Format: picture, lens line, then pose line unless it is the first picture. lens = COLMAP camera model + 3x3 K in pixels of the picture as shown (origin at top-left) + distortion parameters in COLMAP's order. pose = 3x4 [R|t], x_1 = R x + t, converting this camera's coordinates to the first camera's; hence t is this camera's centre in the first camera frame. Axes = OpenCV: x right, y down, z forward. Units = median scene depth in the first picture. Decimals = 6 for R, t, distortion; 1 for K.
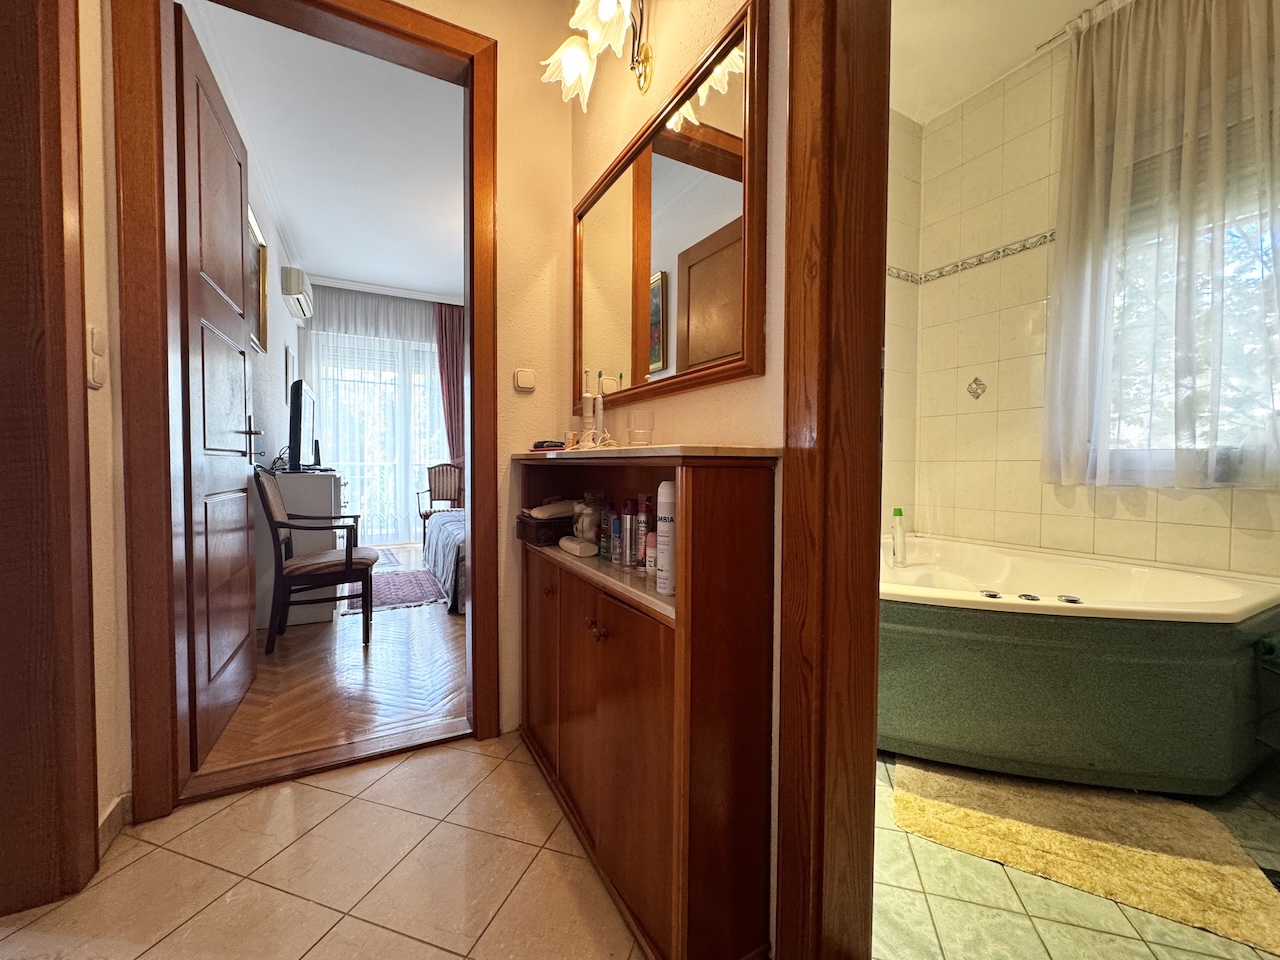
lens RADIAL K [[511.7, 0, 640.7], [0, 511.7, 481.4], [0, 0, 1]] dist [-0.002837, 0.000421]
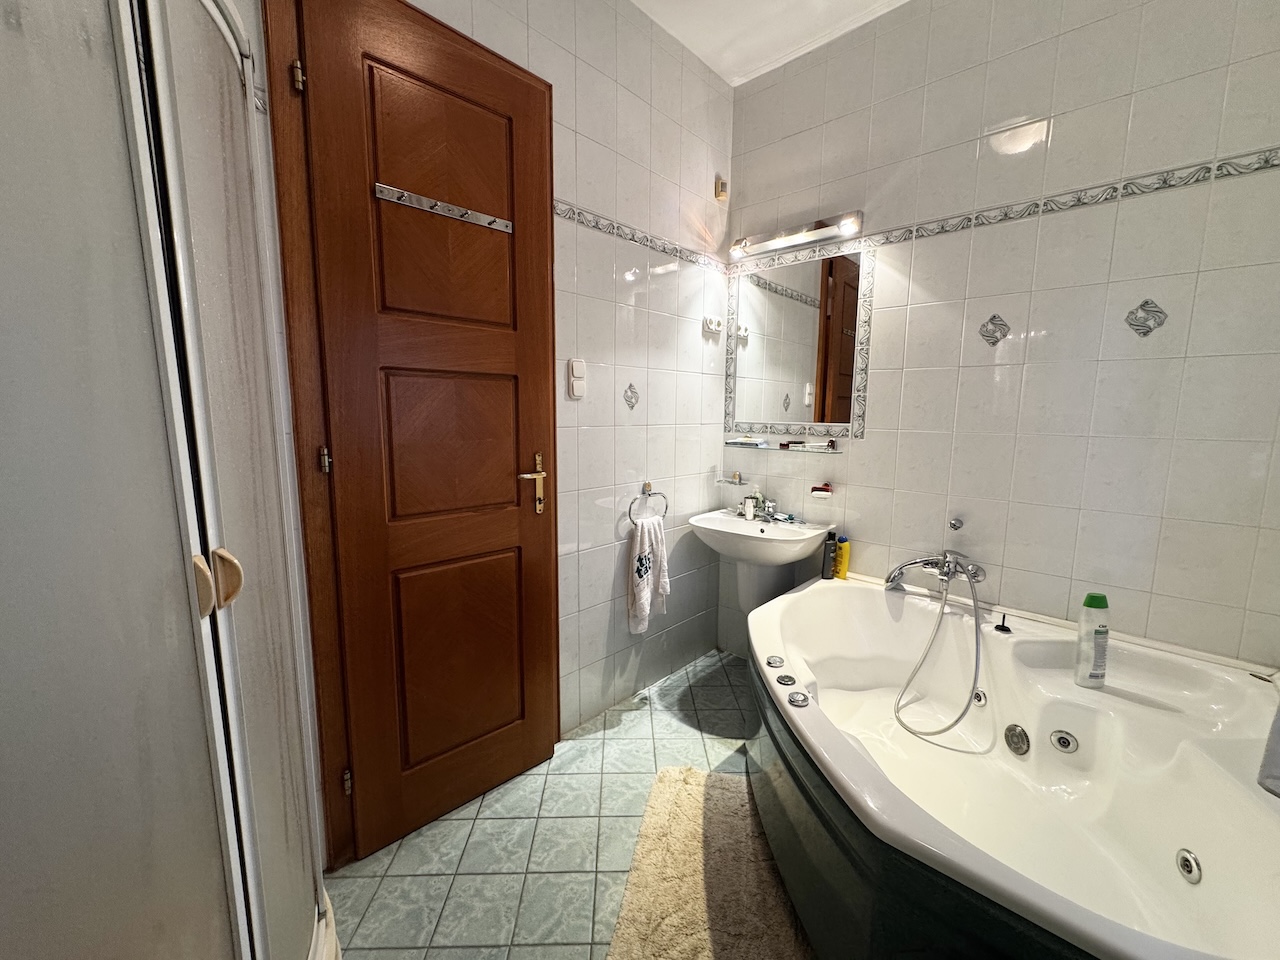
lens RADIAL K [[511.7, 0, 635.9], [0, 511.7, 478.6], [0, 0, 1]] dist [-0.002837, 0.000421]
pose [[0.308285, 0.124632, -0.943094, 1.058136], [-0.036715, 0.992201, 0.119120, -0.166672], [0.950585, -0.002097, 0.310457, 0.319183]]
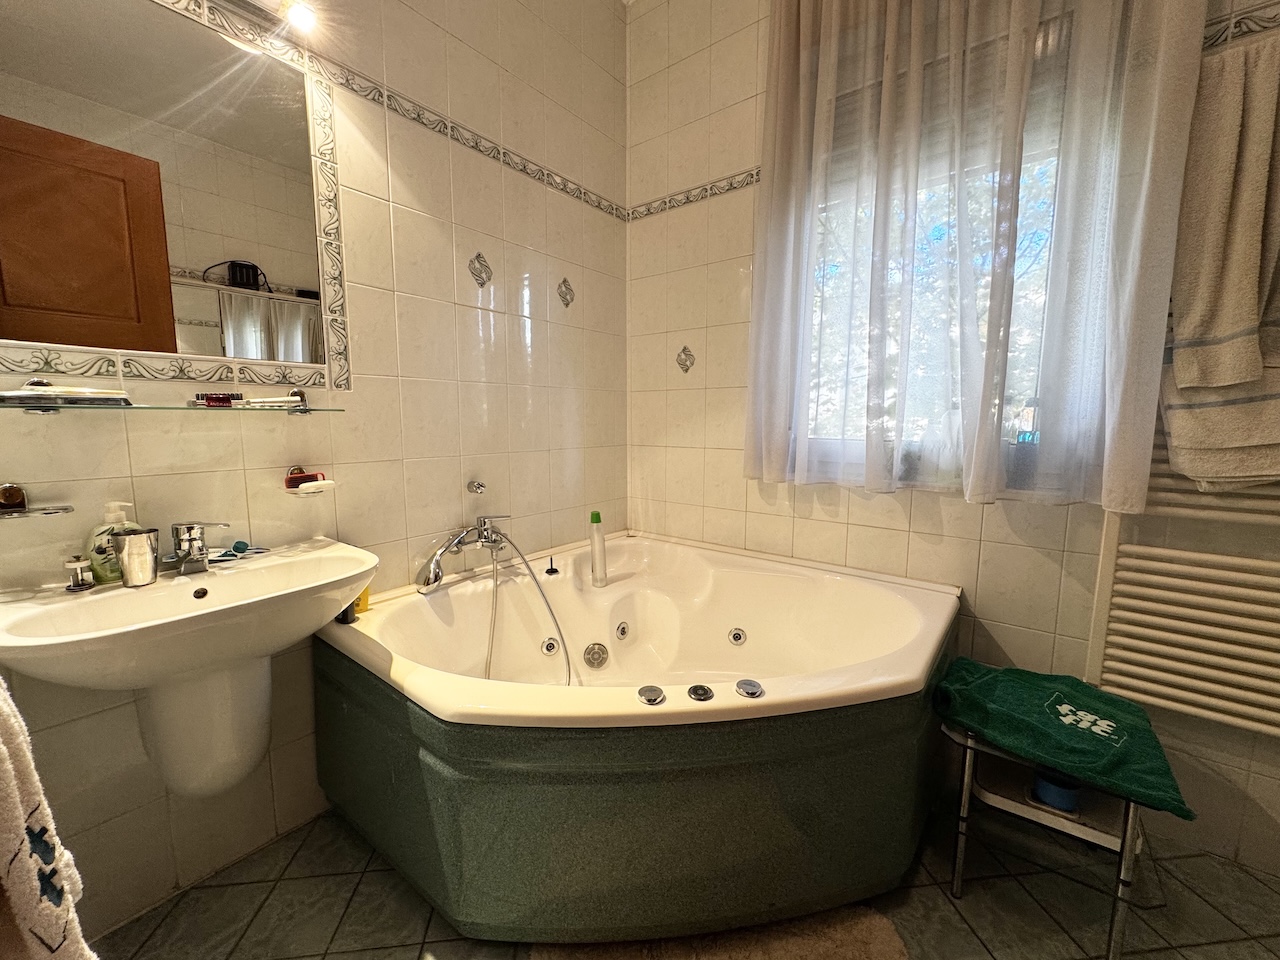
lens RADIAL K [[511.7, 0, 638.3], [0, 511.7, 479.9], [0, 0, 1]] dist [-0.002837, 0.000421]
pose [[0.918954, -0.050039, 0.391177, 0.306305], [0.013987, 0.995429, 0.094476, -0.081894], [-0.394116, -0.081347, 0.915453, 0.309289]]
